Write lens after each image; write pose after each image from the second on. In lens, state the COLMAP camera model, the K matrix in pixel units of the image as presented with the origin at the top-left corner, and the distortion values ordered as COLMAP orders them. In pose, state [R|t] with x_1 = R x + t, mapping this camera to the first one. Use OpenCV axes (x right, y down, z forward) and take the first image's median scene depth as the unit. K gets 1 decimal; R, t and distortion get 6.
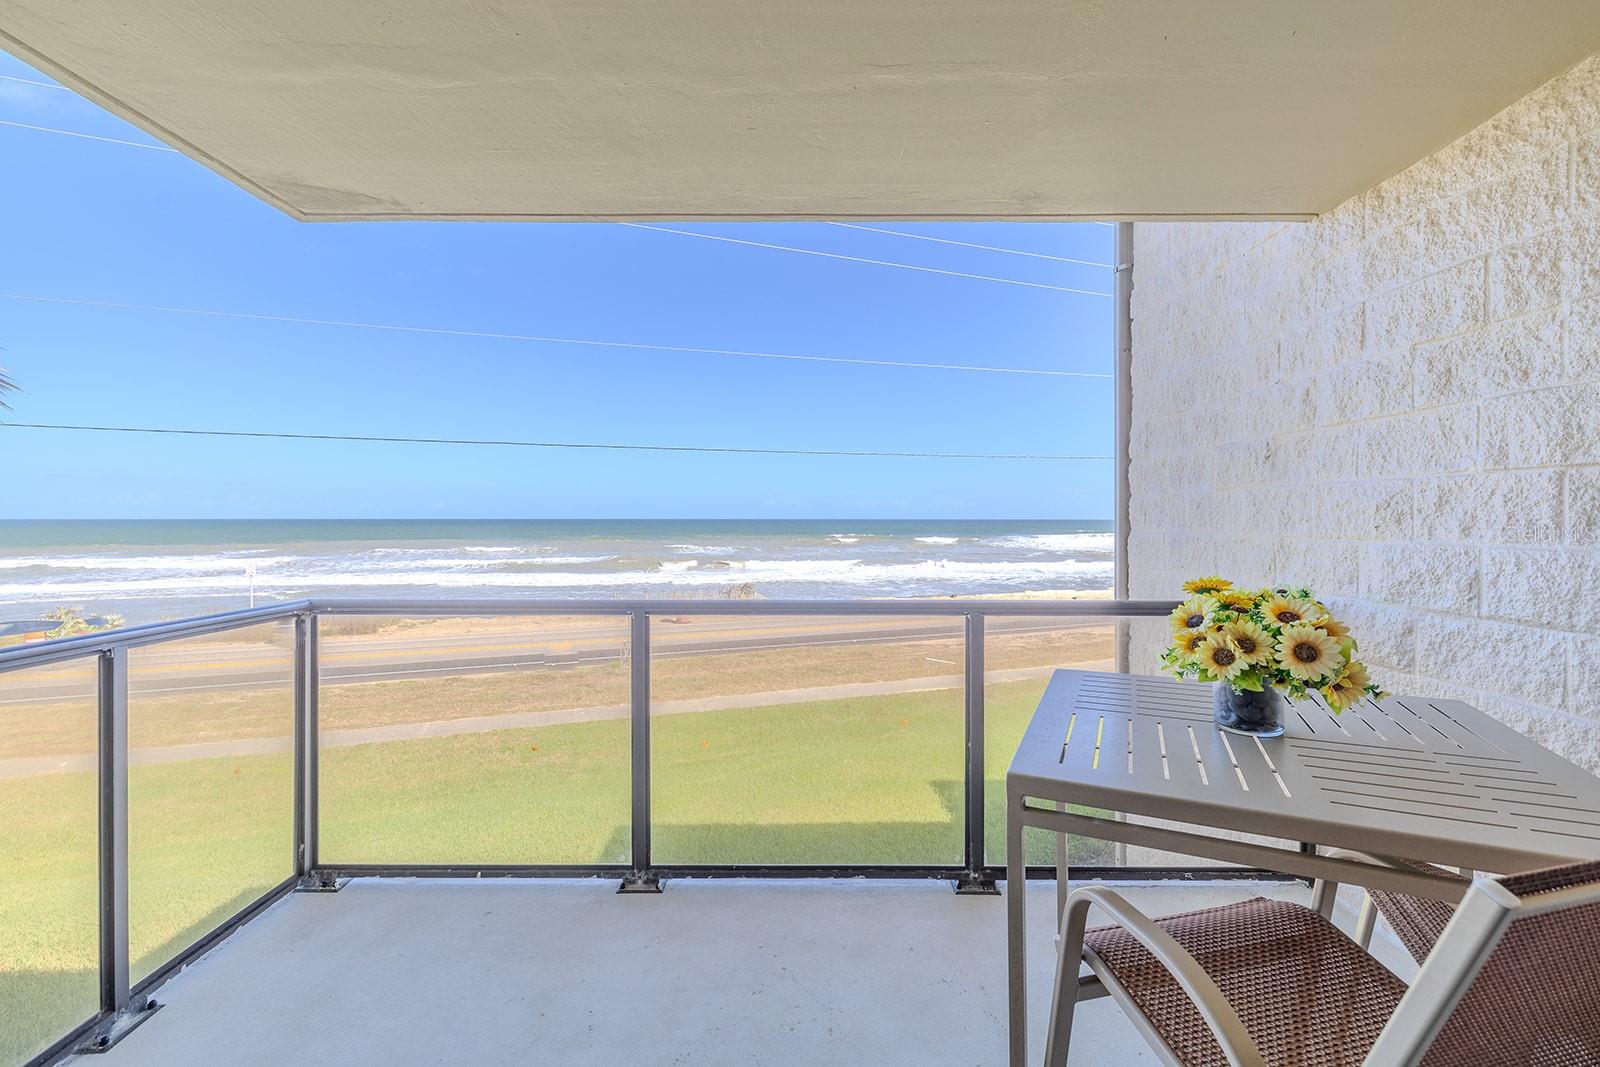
lens RADIAL K [[669.0, 0, 806.2], [0, 669.0, 525.1], [0, 0, 1]] dist [-0.000596, -0.000086]
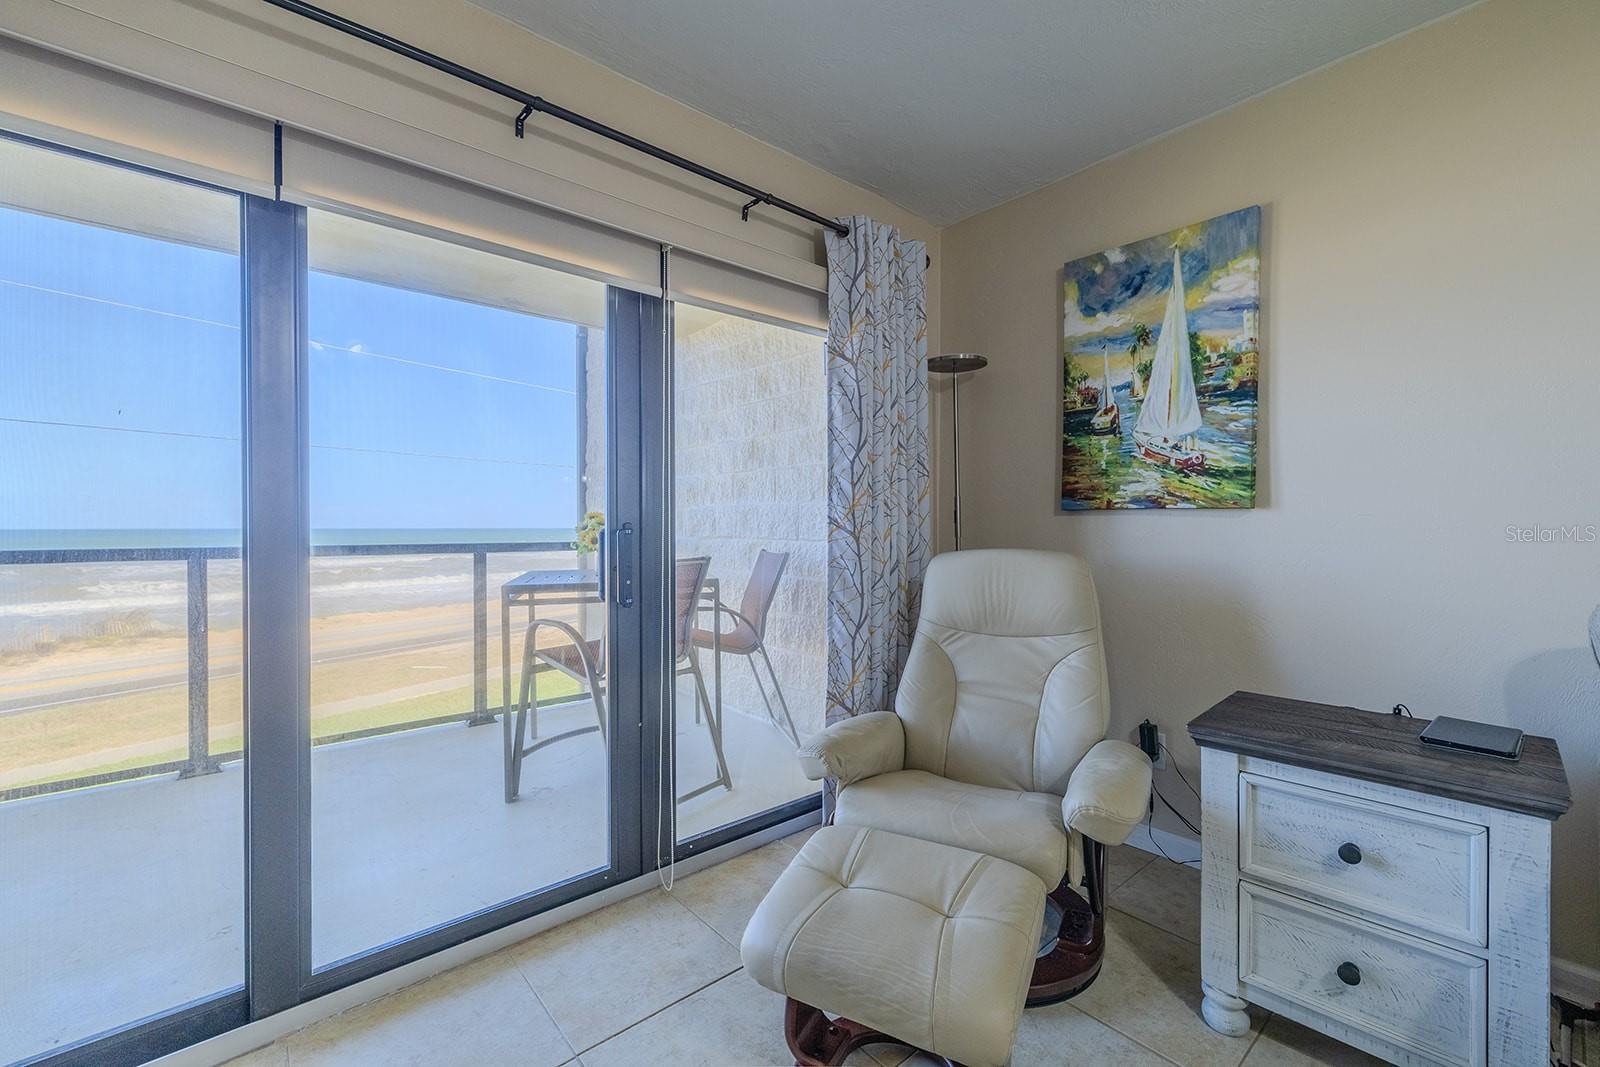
lens RADIAL K [[669.0, 0, 806.2], [0, 669.0, 525.1], [0, 0, 1]] dist [-0.000596, -0.000086]
pose [[0.750836, -0.002895, 0.660482, -0.222334], [0.012430, 0.999875, -0.009748, 0.095189], [-0.660371, 0.015528, 0.750779, -0.734546]]
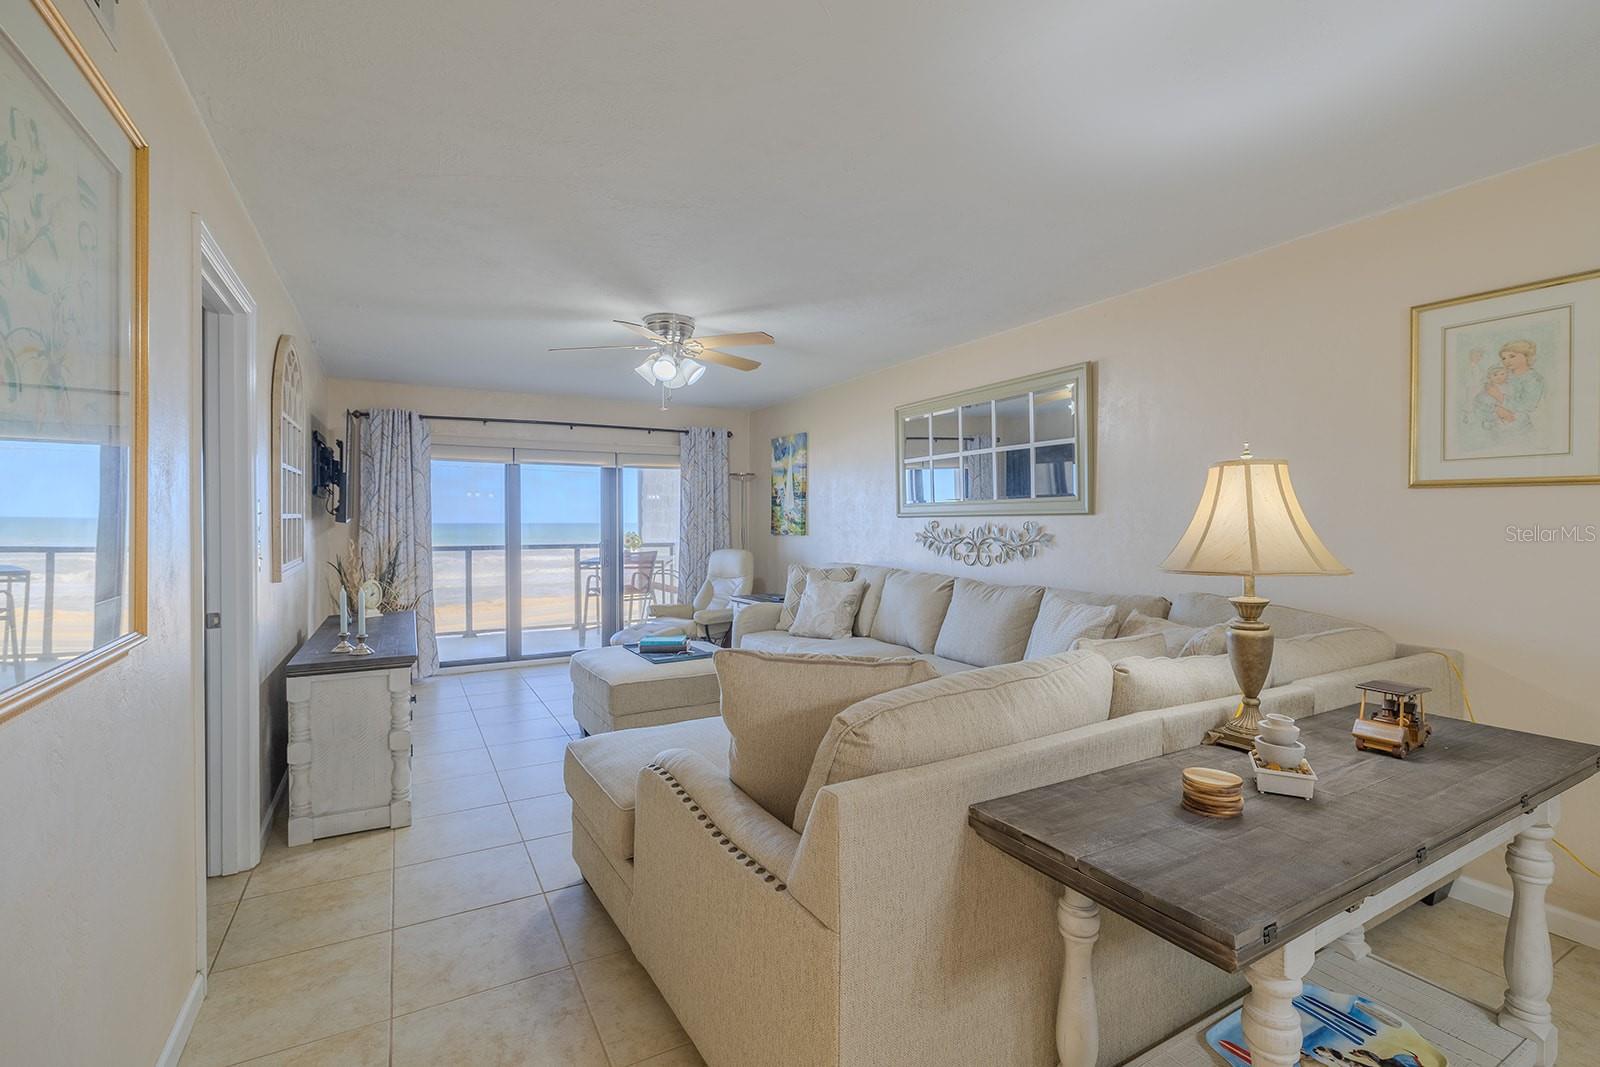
lens RADIAL K [[714.8, 0, 790.4], [0, 714.8, 528.8], [0, 0, 1]] dist [-0.000885, -0.000017]
pose [[0.875834, -0.008816, 0.482533, -0.553192], [0.010900, 0.999939, -0.001515, 0.052205], [-0.482490, 0.006586, 0.875877, -2.725314]]
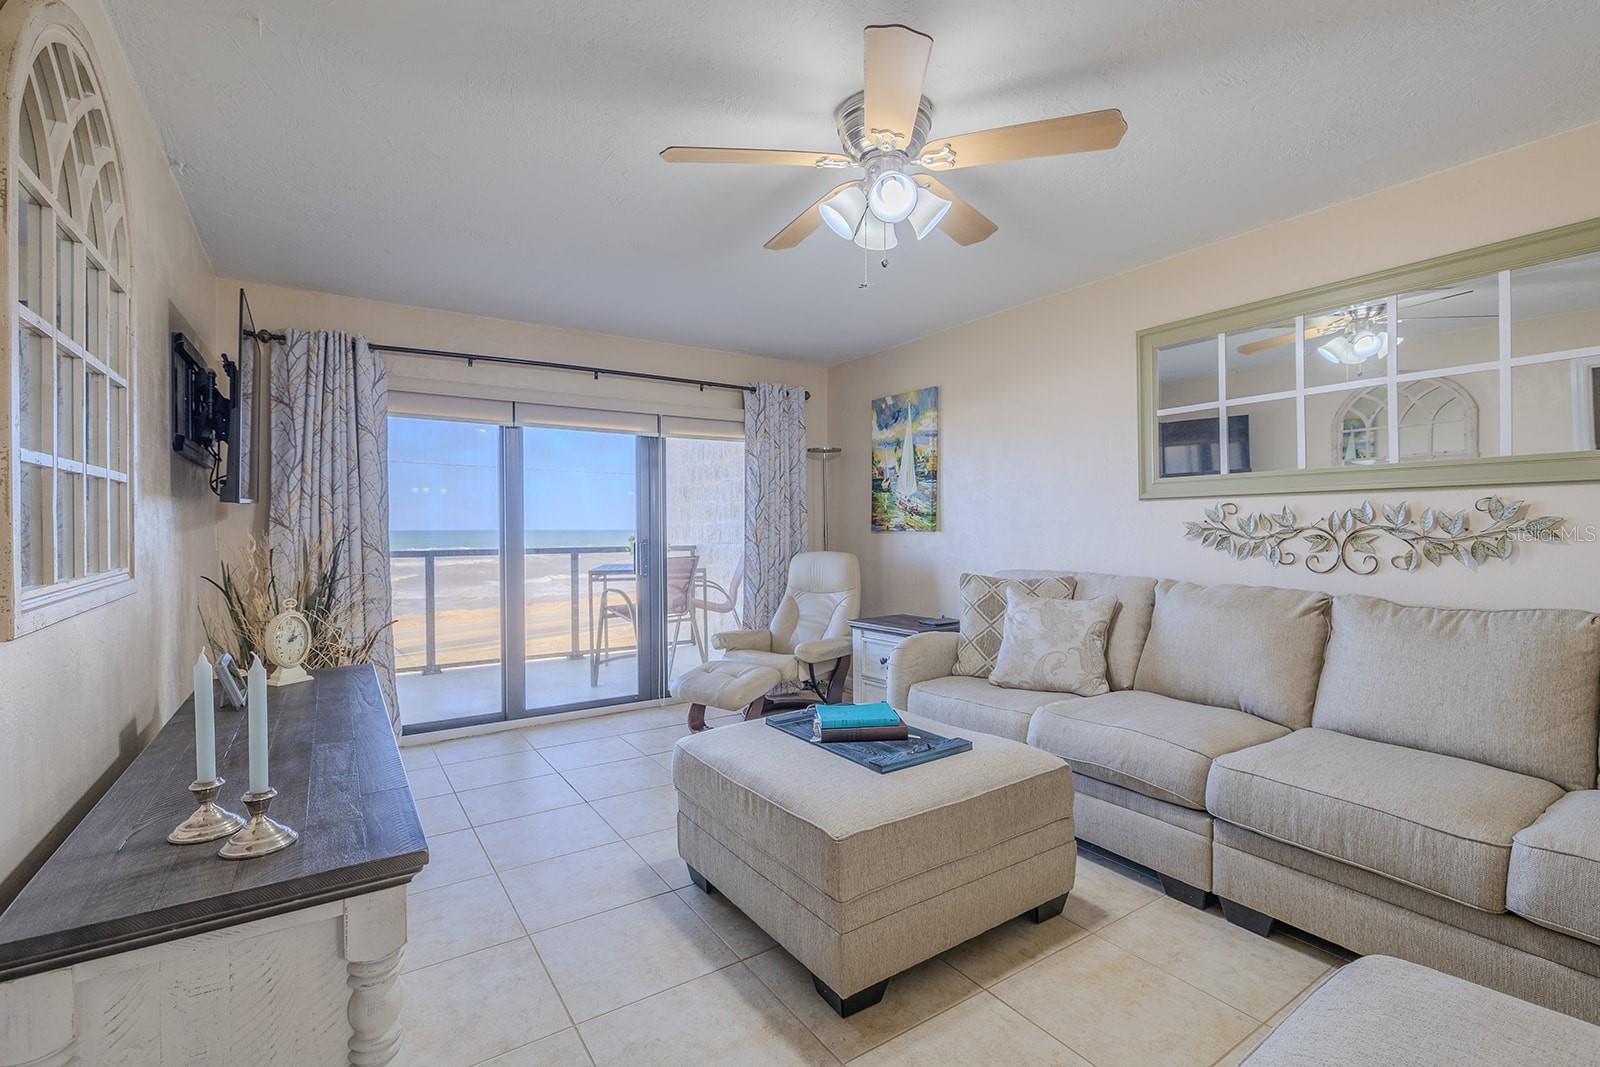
lens RADIAL K [[718.3, 0, 800.0], [0, 718.3, 533.5], [0, 0, 1]] dist [-0.000691, 0.000076]
pose [[0.830924, -0.011425, 0.556269, -0.575764], [0.014781, 0.999890, -0.001543, 0.075601], [-0.556190, 0.009504, 0.831001, -1.822375]]
